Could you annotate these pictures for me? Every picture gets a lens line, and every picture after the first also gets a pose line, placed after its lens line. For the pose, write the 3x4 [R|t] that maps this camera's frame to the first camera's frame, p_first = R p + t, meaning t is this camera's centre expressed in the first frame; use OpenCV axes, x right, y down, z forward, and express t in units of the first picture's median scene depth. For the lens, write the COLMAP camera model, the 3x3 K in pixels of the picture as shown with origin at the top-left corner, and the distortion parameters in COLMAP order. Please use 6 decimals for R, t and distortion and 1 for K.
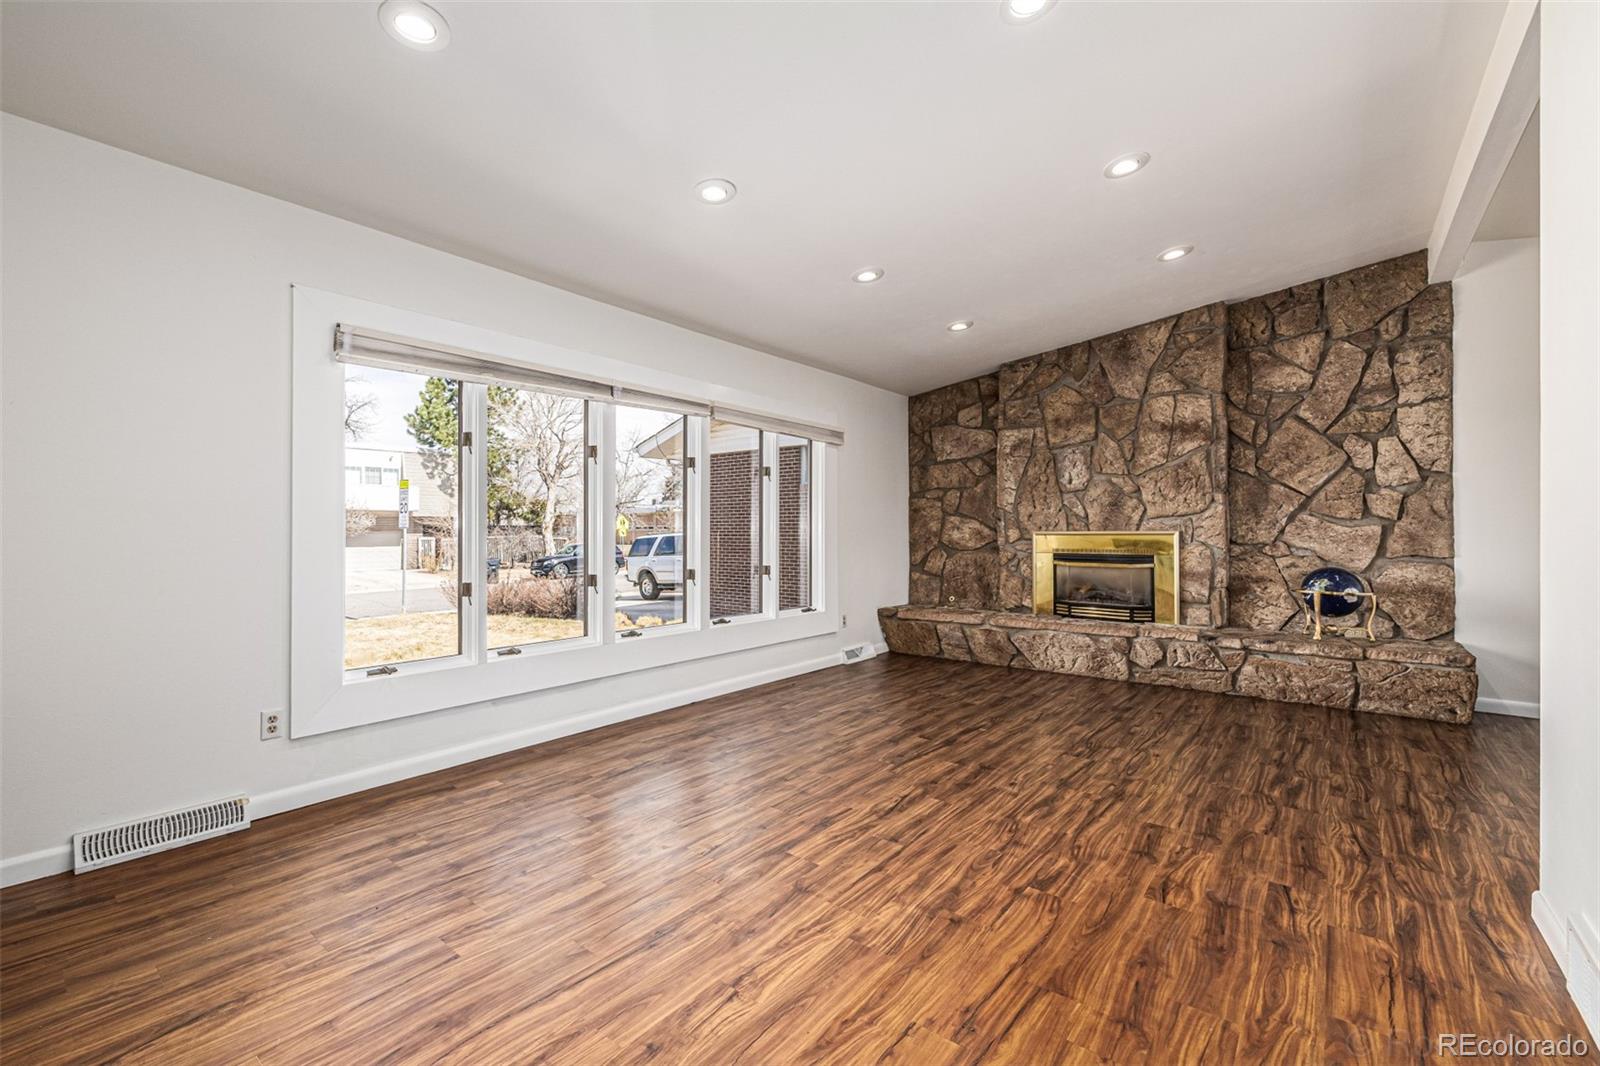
lens RADIAL K [[671.1, 0, 800.1], [0, 671.1, 529.3], [0, 0, 1]] dist [0.001146, -0.000002]
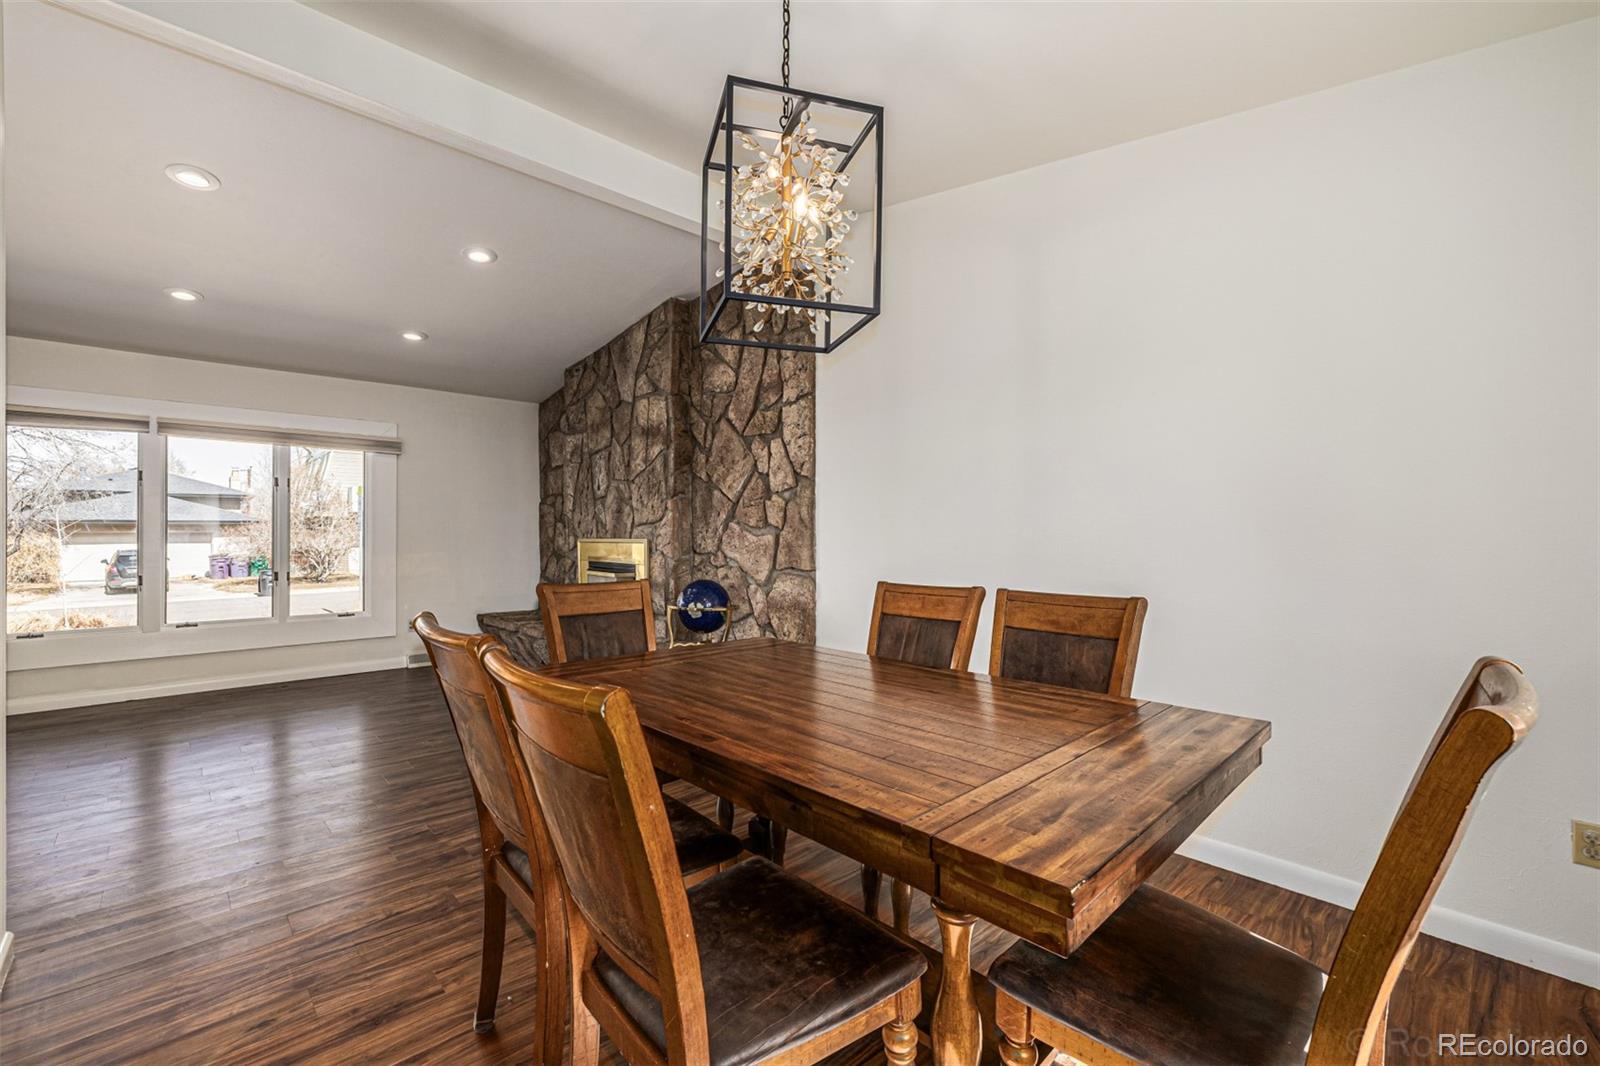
lens RADIAL K [[671.1, 0, 800.1], [0, 671.1, 529.3], [0, 0, 1]] dist [0.001146, -0.000002]
pose [[0.990282, -0.000335, -0.139071, 0.997990], [0.000021, 0.999997, -0.002260, -0.010615], [0.139071, 0.002235, 0.990280, 0.090796]]
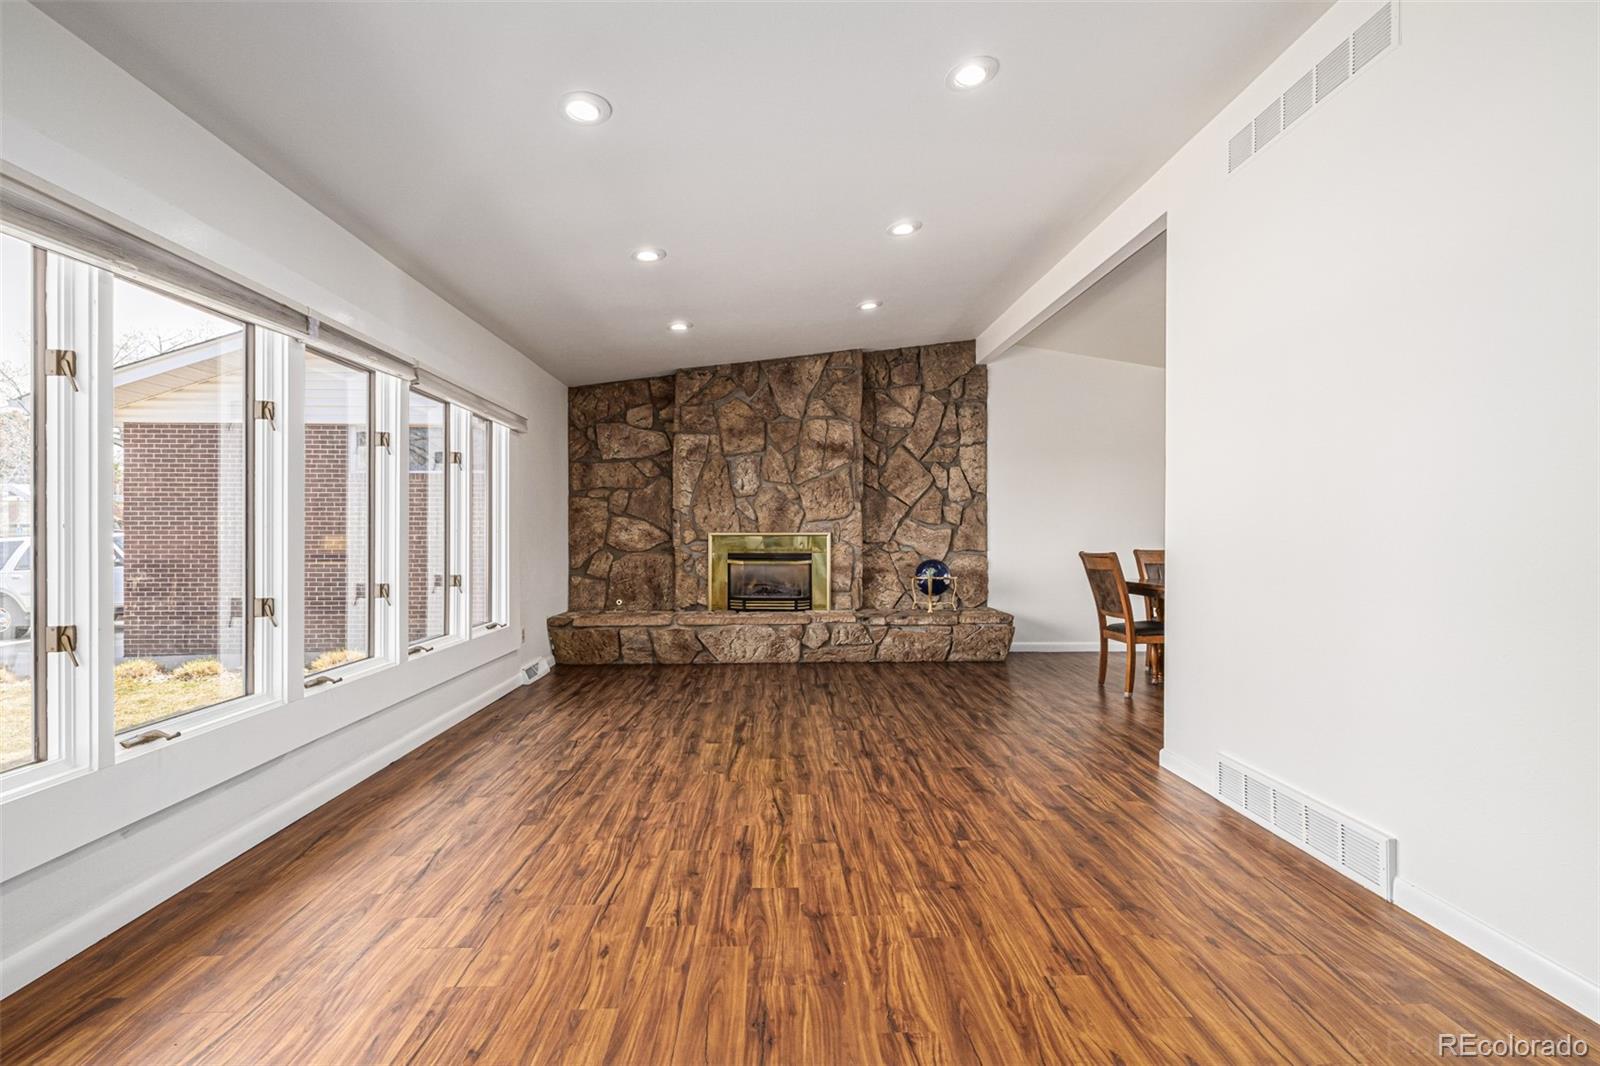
lens RADIAL K [[663.7, 0, 800.0], [0, 663.7, 533.0], [0, 0, 1]] dist [0.001025, 0.000023]
pose [[0.759100, 0.000764, 0.650974, -0.277827], [-0.003300, 0.999991, 0.002674, 0.000215], [-0.650966, -0.004178, 0.759096, 0.141656]]
